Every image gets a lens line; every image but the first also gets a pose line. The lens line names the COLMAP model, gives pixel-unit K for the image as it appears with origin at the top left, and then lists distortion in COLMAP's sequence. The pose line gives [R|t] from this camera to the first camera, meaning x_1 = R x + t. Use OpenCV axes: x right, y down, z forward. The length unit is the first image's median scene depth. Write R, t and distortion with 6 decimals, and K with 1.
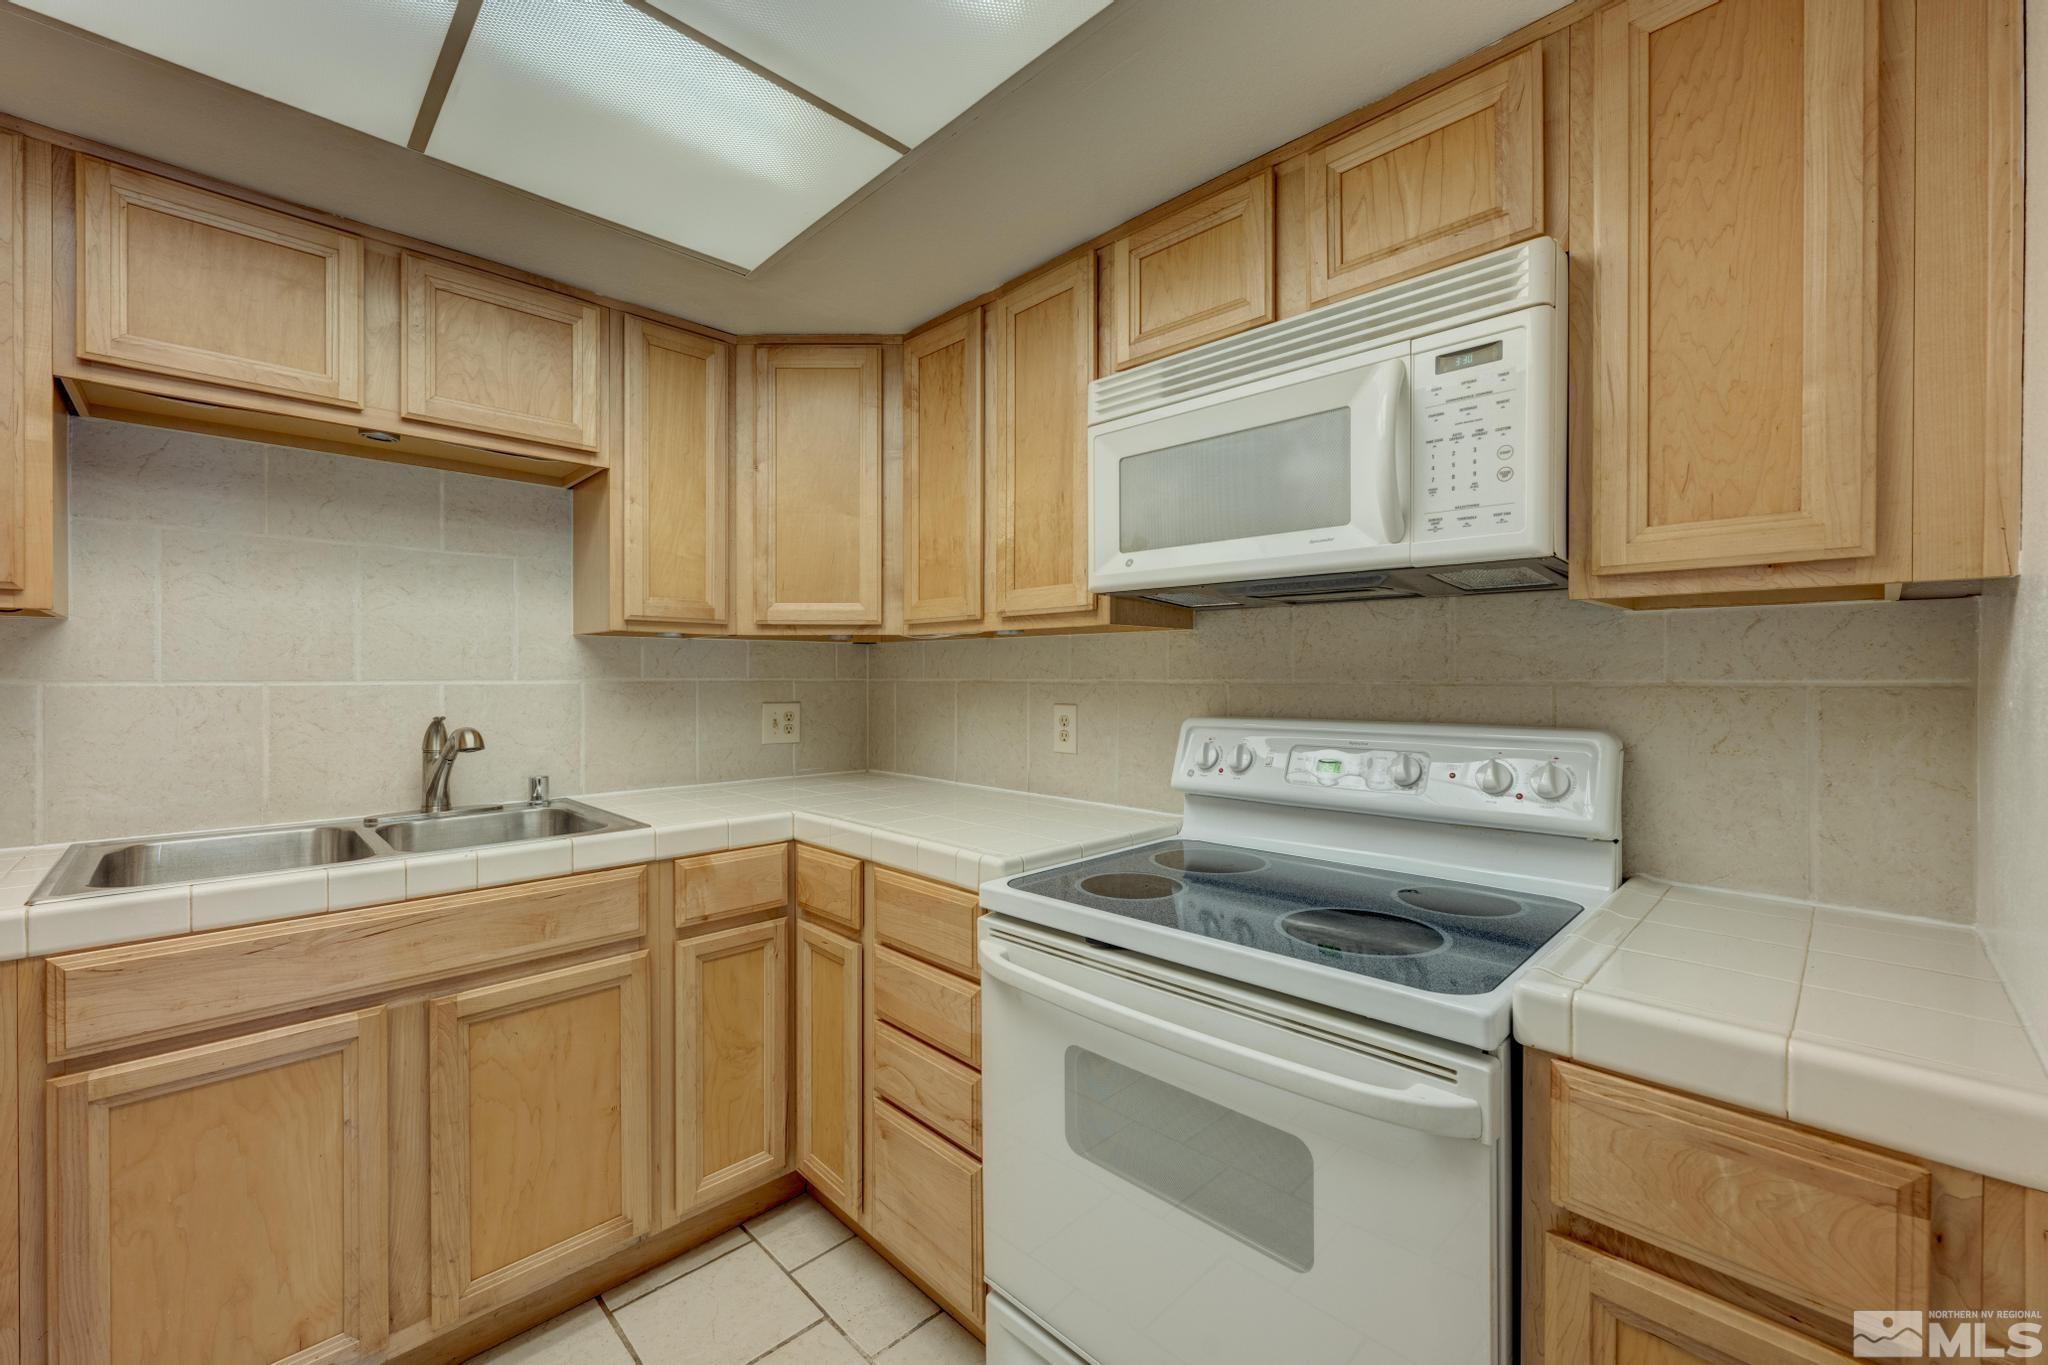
lens RADIAL K [[827.4, 0, 1014.0], [0, 827.4, 680.6], [0, 0, 1]] dist [0.001020, -0.001304]
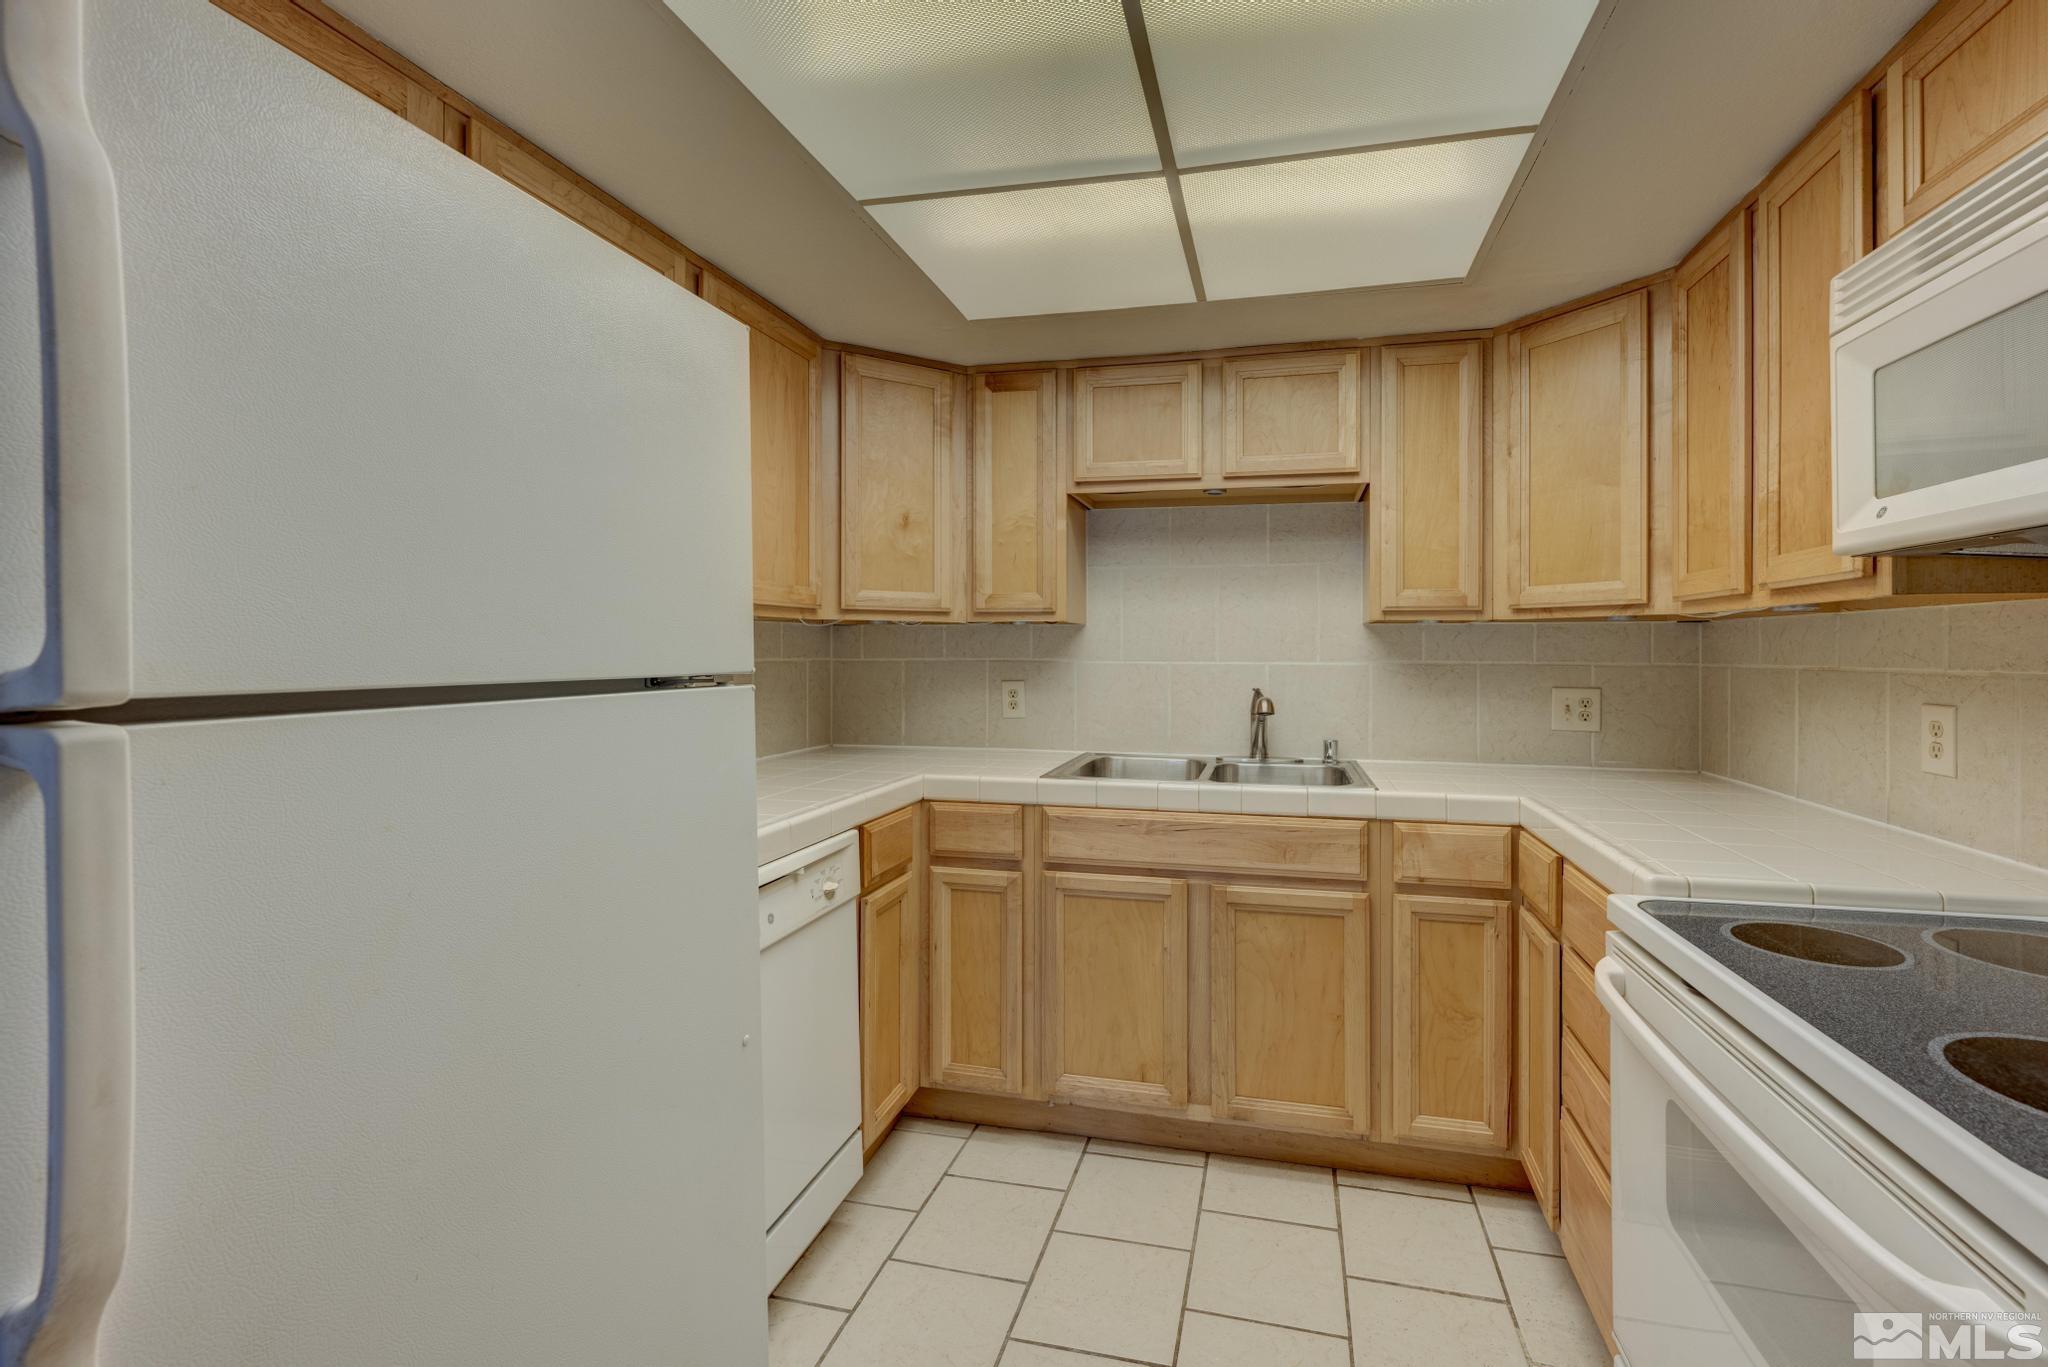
lens RADIAL K [[827.4, 0, 1079.7], [0, 827.4, 656.3], [0, 0, 1]] dist [0.001020, -0.001304]
pose [[0.550363, 0.005977, -0.834904, 0.308523], [-0.008532, 0.999962, 0.001534, -0.009486], [0.834882, 0.006279, 0.550393, 0.011550]]
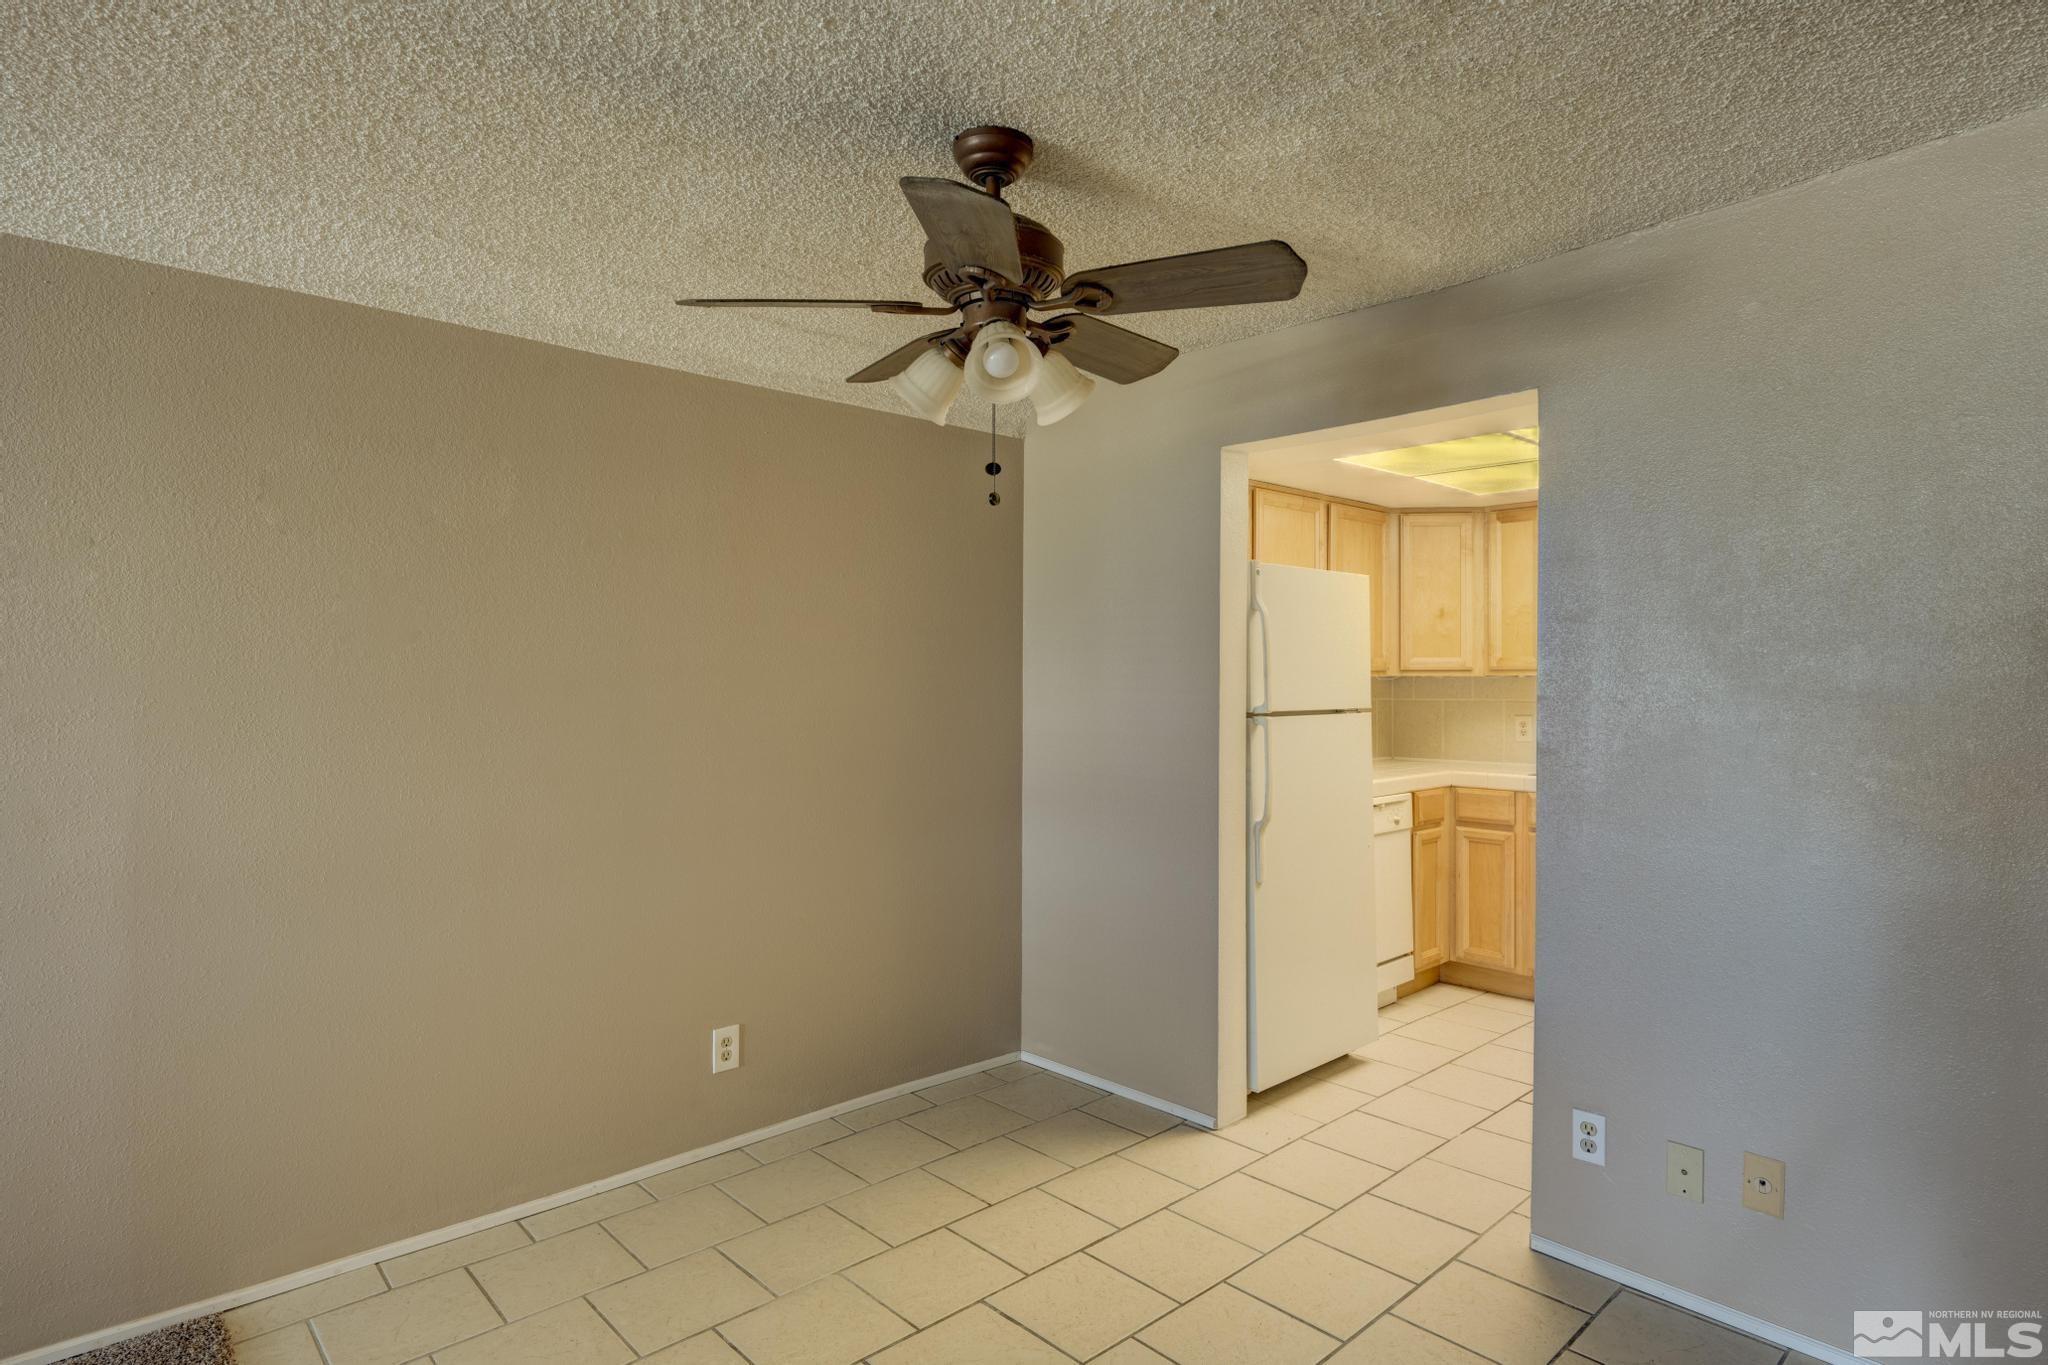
lens RADIAL K [[1076.9, 0, 1027.0], [0, 1076.9, 683.2], [0, 0, 1]] dist [0.001141, 0.001107]
pose [[-0.013381, 0.002933, -0.999906, 1.921023], [-0.006923, 0.999971, 0.003026, -0.048038], [0.999887, 0.006963, -0.013360, -0.550588]]
